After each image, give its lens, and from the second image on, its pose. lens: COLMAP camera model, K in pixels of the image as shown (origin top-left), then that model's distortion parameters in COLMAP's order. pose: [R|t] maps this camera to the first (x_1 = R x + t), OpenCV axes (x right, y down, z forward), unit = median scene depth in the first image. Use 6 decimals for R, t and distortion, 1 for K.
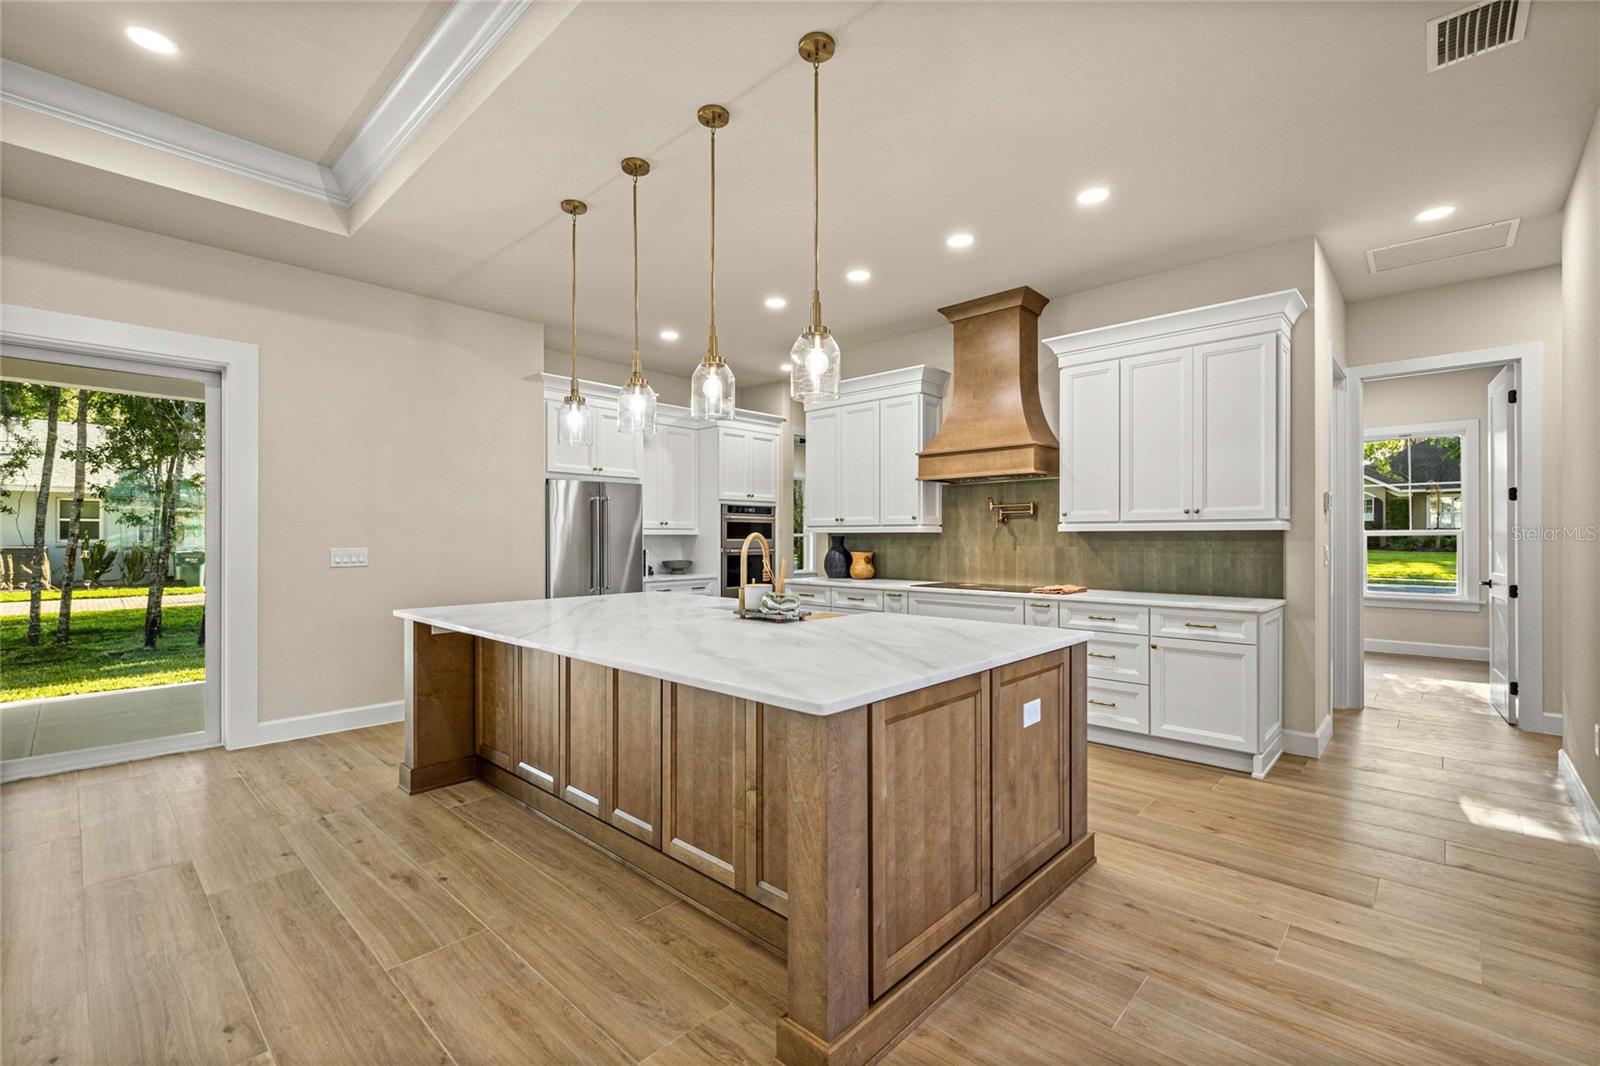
lens RADIAL K [[690.3, 0, 801.8], [0, 690.3, 535.8], [0, 0, 1]] dist [0.002472, -0.000435]
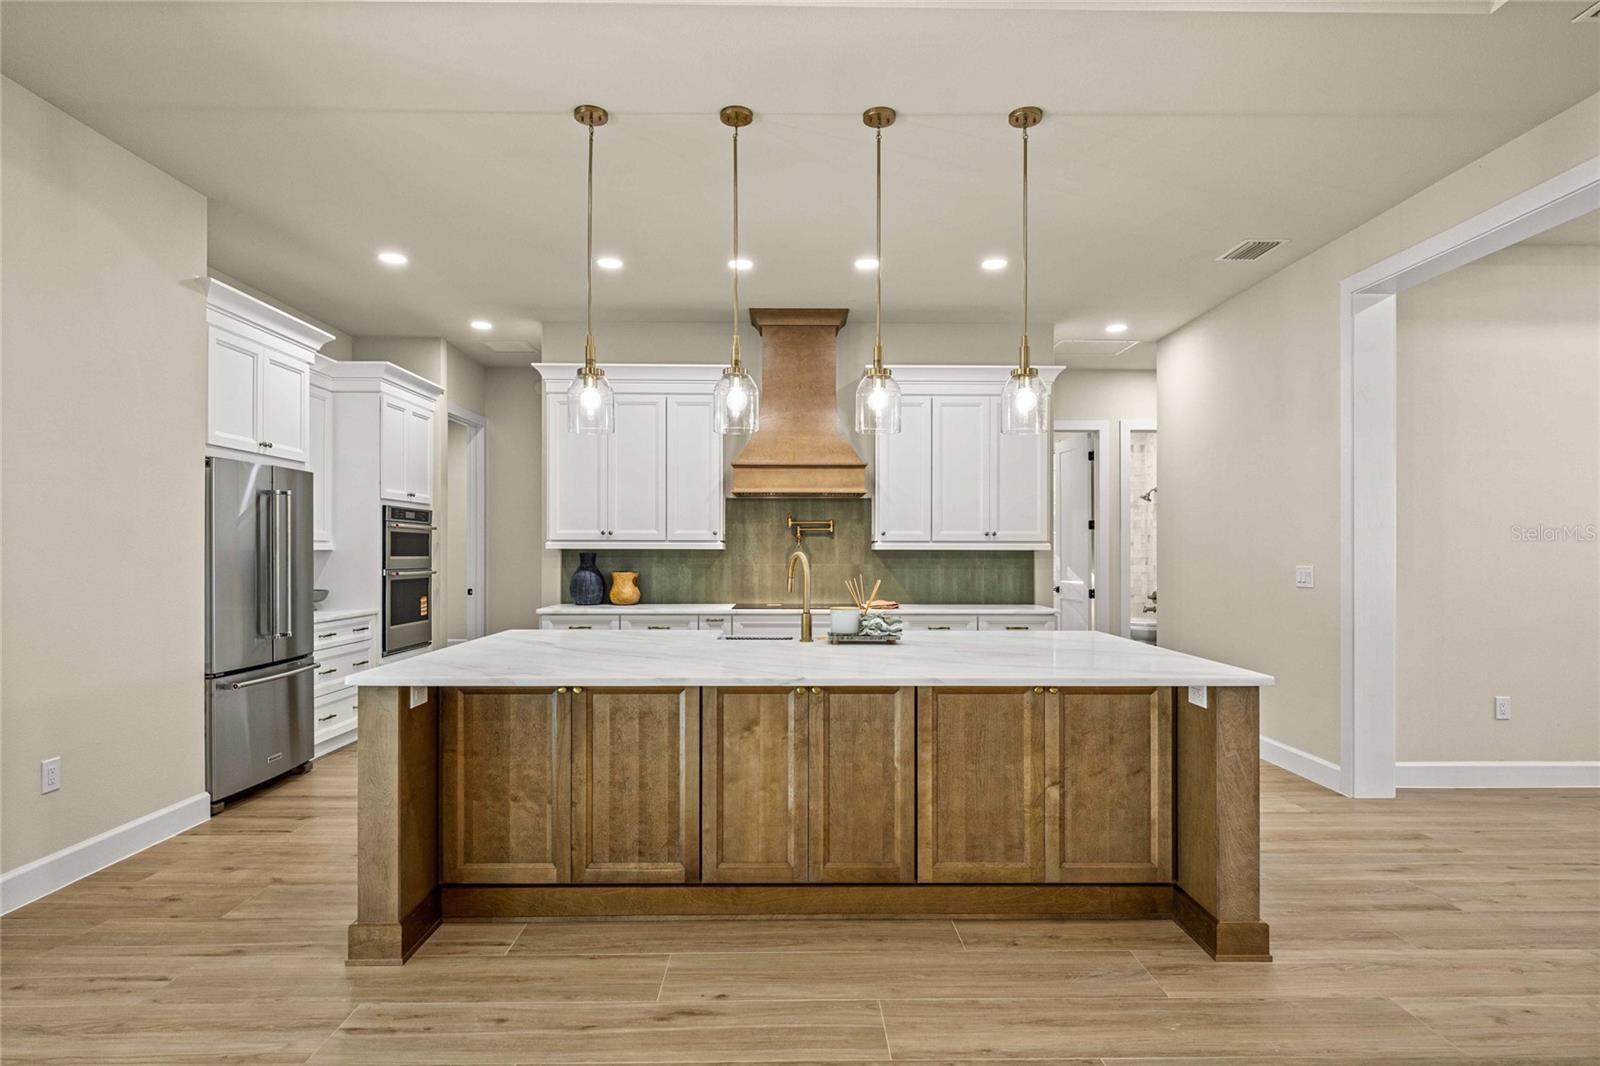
lens RADIAL K [[864.7, 0, 804.1], [0, 864.7, 549.1], [0, 0, 1]] dist [0.005539, -0.001291]
pose [[0.720676, 0.004286, 0.693259, -0.598504], [-0.004999, 0.999987, -0.000985, -0.005099], [-0.693254, -0.002756, 0.720688, 0.120797]]
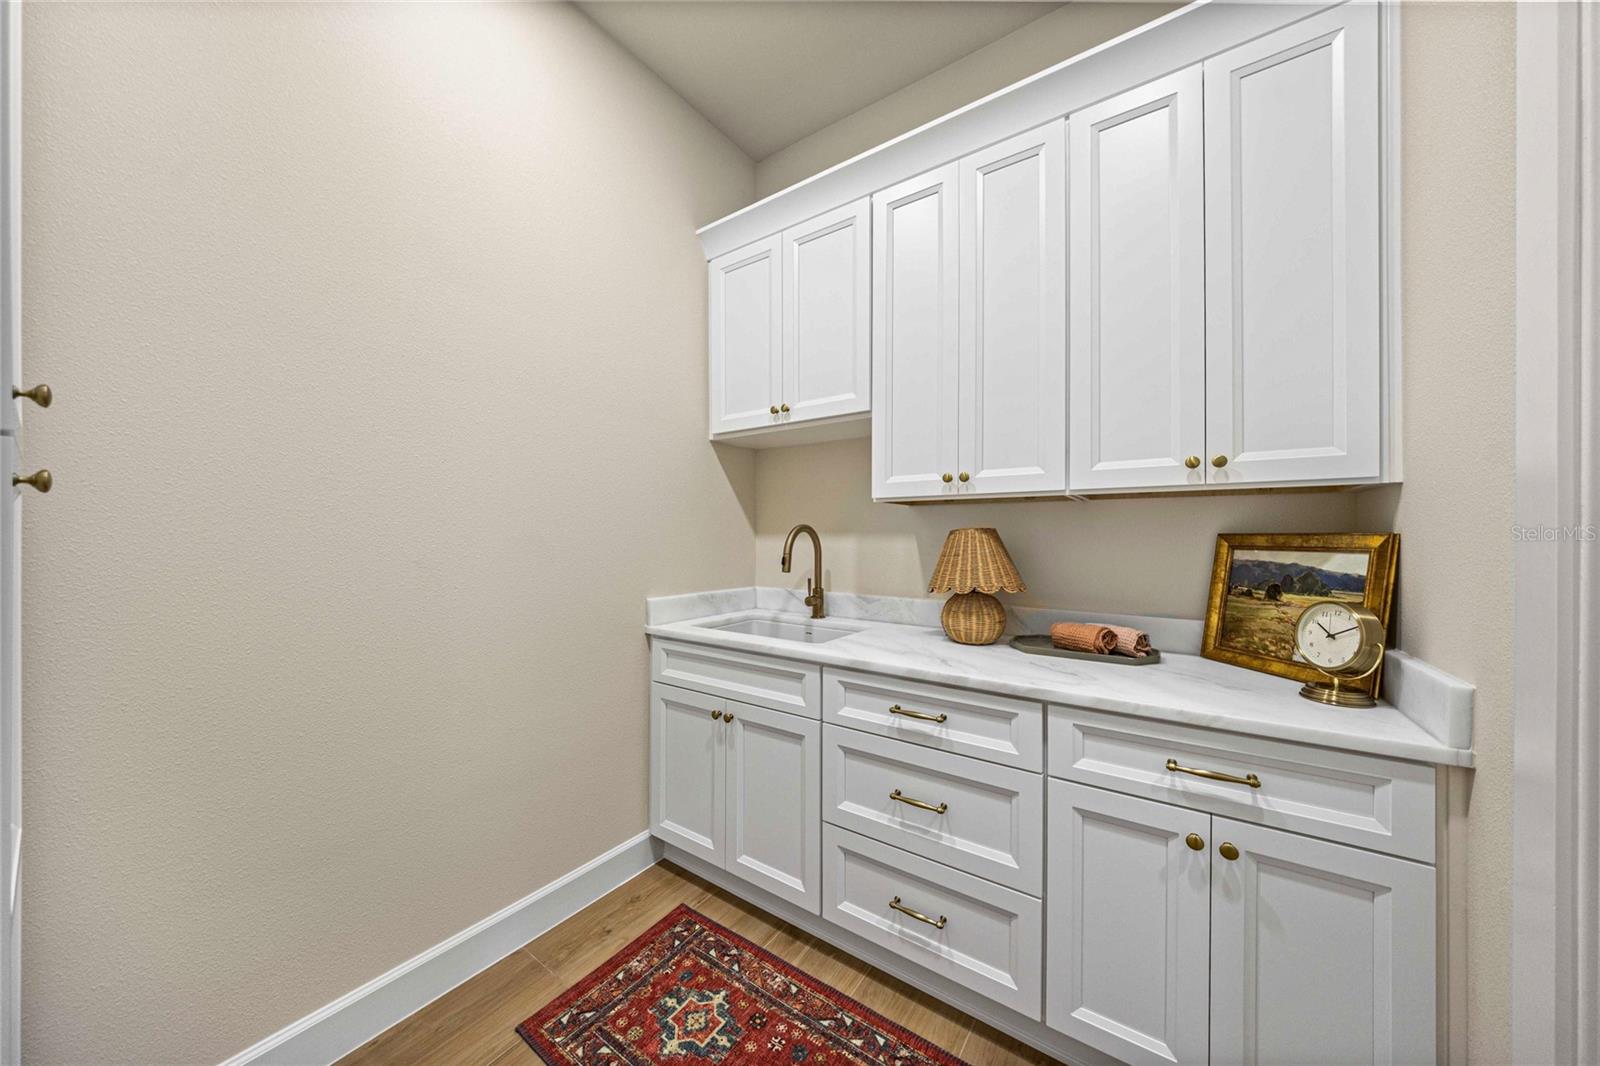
lens RADIAL K [[503.7, 0, 789.0], [0, 503.7, 525.0], [0, 0, 1]] dist [-0.002353, -0.000098]
pose [[0.984600, 0.001739, 0.174811, 0.255424], [-0.001684, 0.999998, -0.000459, 0.002411], [-0.174812, 0.000158, 0.984602, 0.611995]]
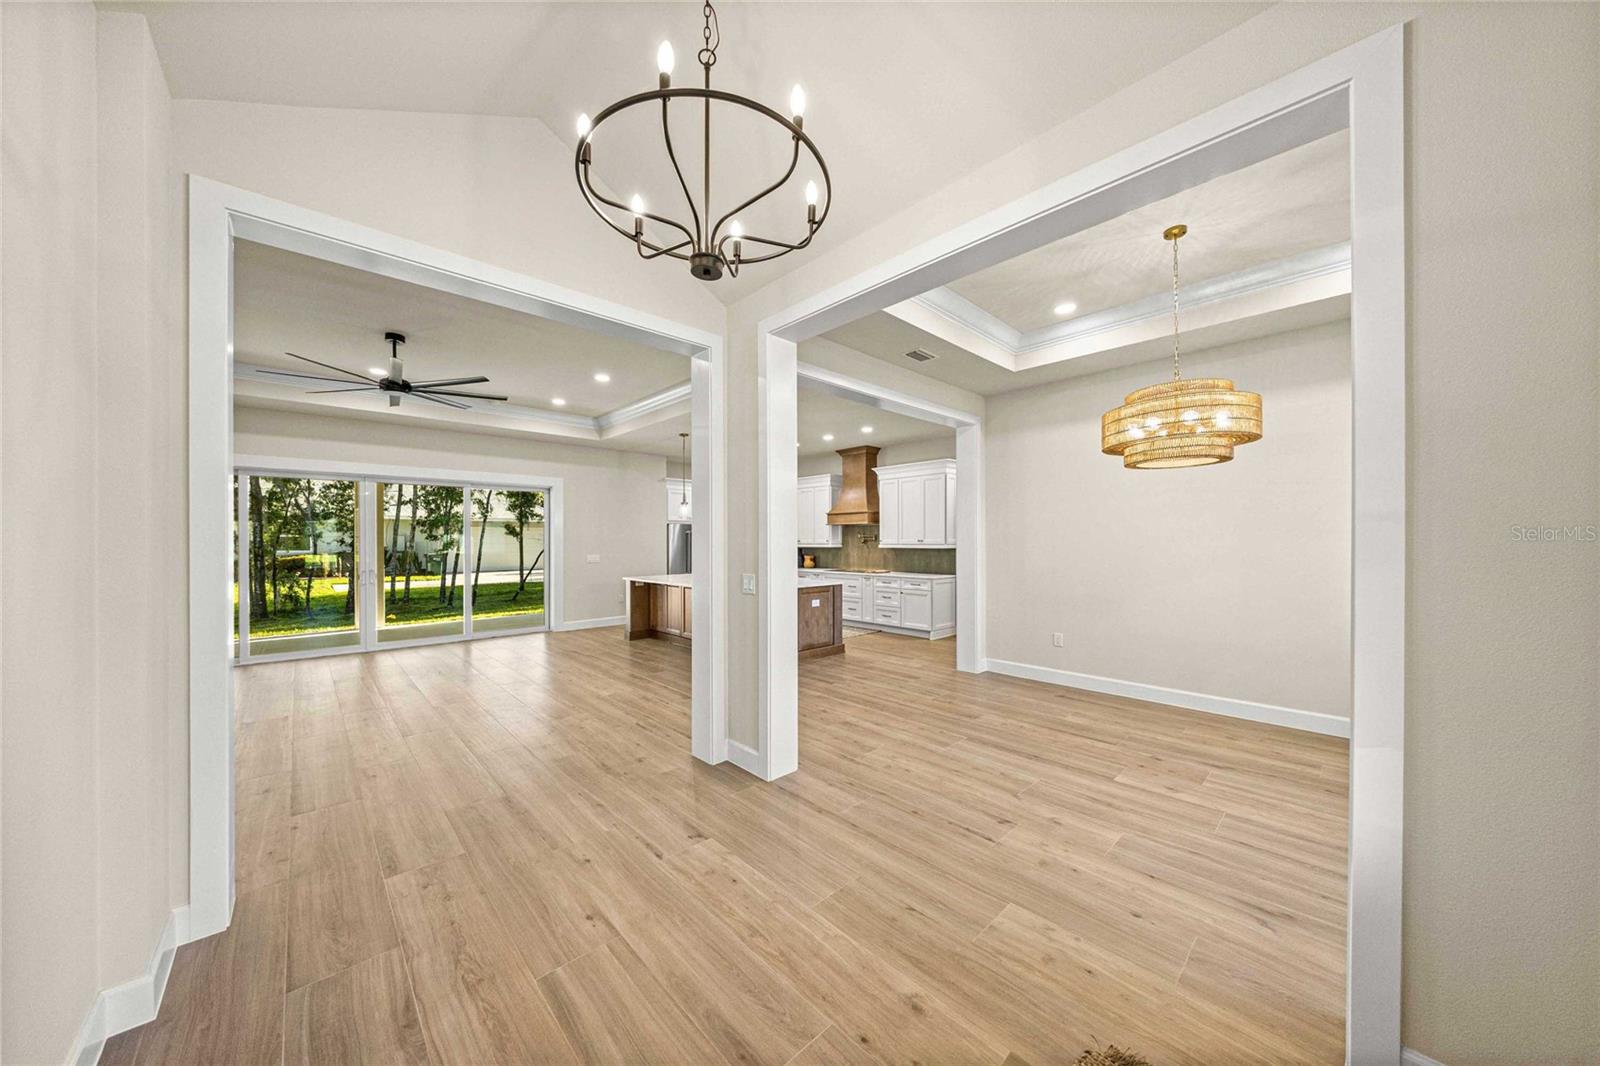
lens RADIAL K [[534.5, 0, 804.5], [0, 534.5, 538.1], [0, 0, 1]] dist [0.013162, 0.000022]
pose [[0.998138, -0.003802, -0.060880, 0.217980], [0.003671, 0.999991, -0.002257, -0.035658], [0.060888, 0.002029, 0.998143, -0.852135]]
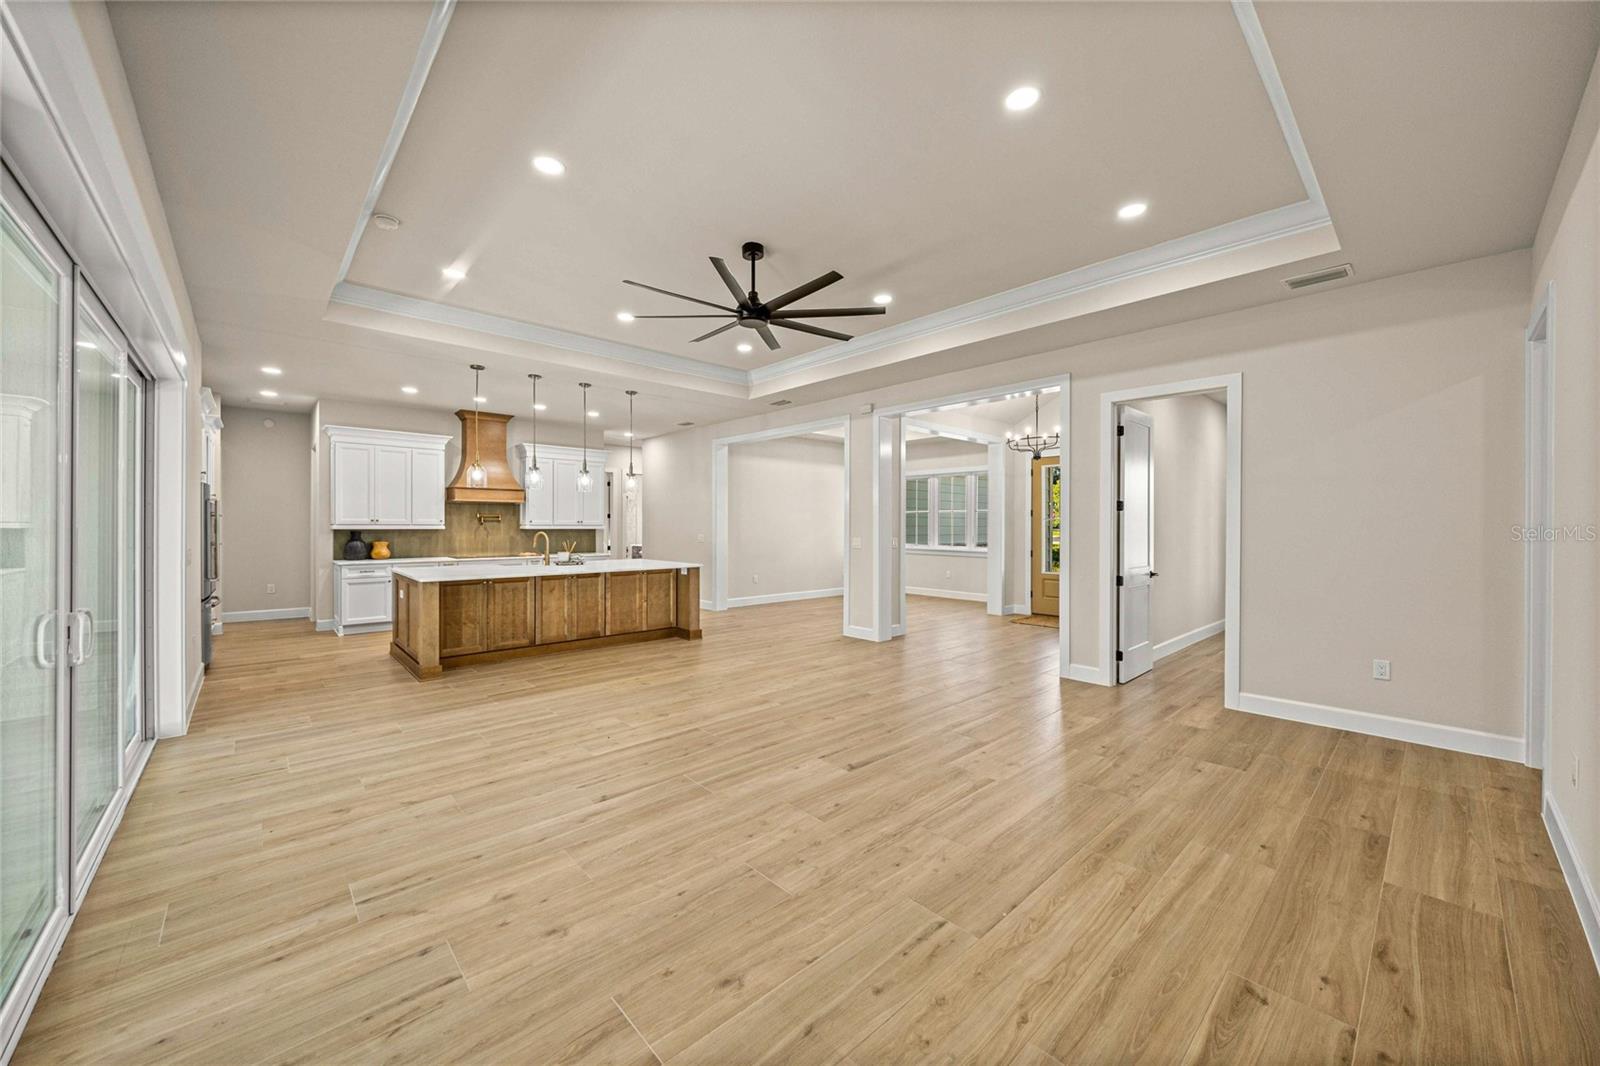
lens RADIAL K [[588.0, 0, 800.9], [0, 588.0, 532.4], [0, 0, 1]] dist [-0.000551, -0.000059]
pose [[0.073188, -0.012298, 0.997242, -1.426873], [-0.006364, 0.999898, 0.012798, -0.024405], [-0.997298, -0.007283, 0.073102, -0.034459]]
